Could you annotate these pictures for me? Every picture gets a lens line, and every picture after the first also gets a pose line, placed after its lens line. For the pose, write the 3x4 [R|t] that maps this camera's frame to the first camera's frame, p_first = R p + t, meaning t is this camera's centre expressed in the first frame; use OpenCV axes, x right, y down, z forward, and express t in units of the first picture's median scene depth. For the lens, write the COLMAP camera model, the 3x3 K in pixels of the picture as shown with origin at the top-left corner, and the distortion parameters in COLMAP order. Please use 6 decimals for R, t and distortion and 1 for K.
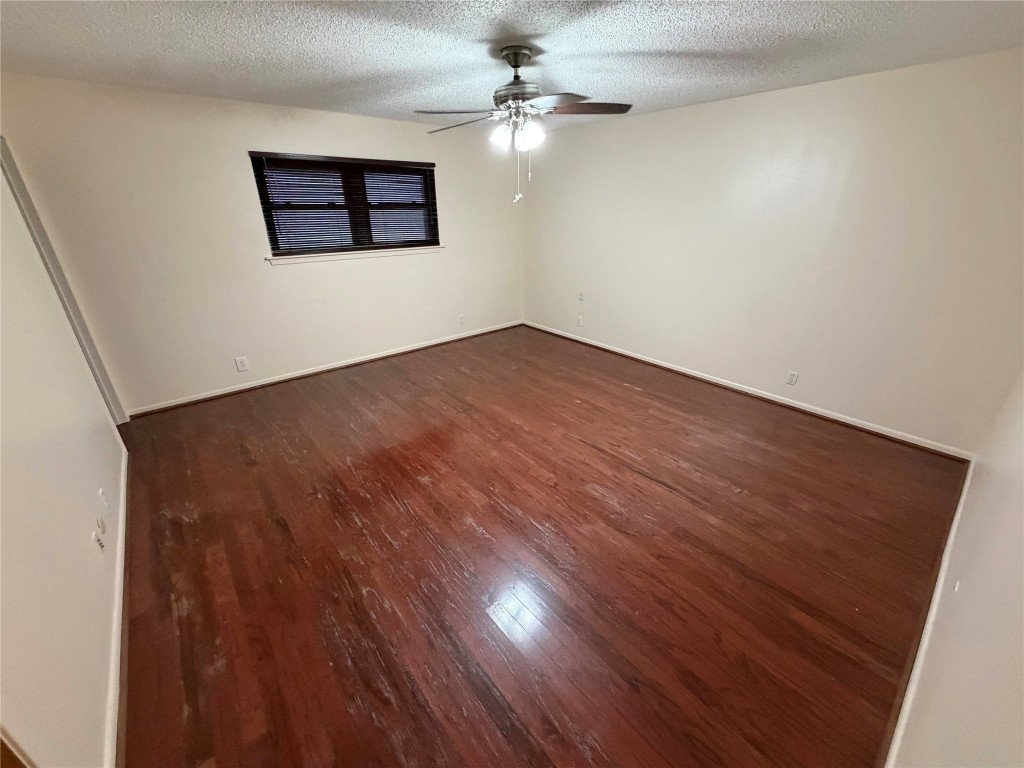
lens RADIAL K [[406.7, 0, 508.6], [0, 406.7, 386.9], [0, 0, 1]] dist [-0.002498, 0.000490]
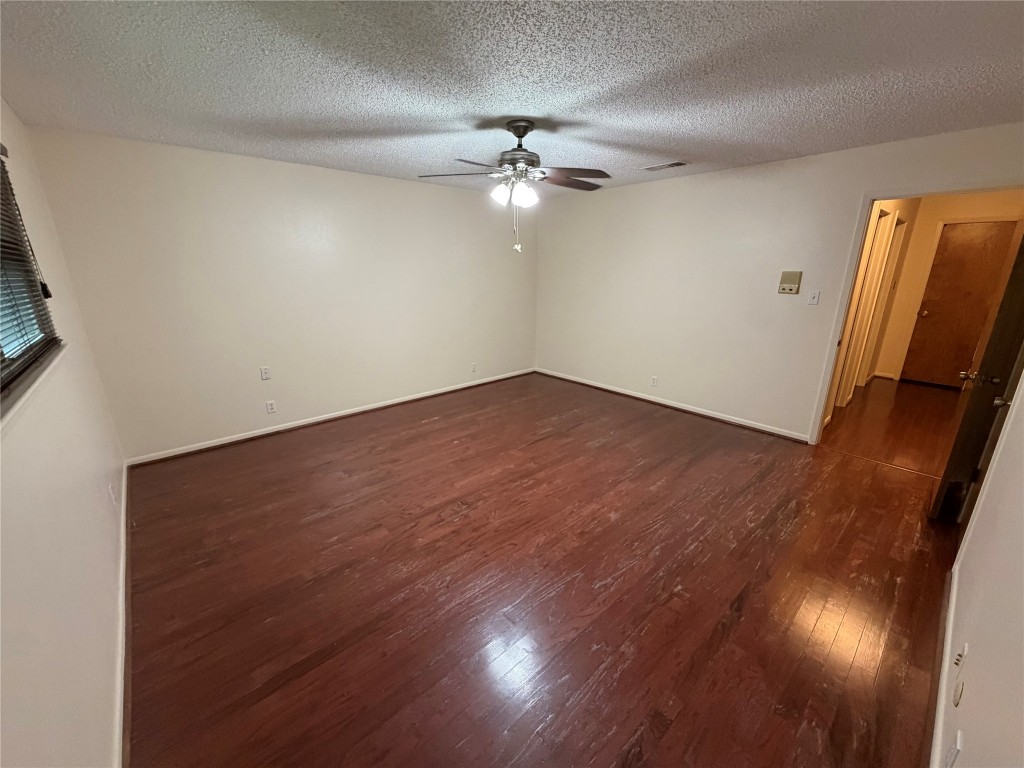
lens RADIAL K [[406.7, 0, 511.2], [0, 406.7, 389.2], [0, 0, 1]] dist [-0.002498, 0.000490]
pose [[-0.034258, -0.289068, 0.956695, -0.949357], [0.410667, 0.868638, 0.277166, -0.376230], [-0.911142, 0.402378, 0.088953, 0.910341]]
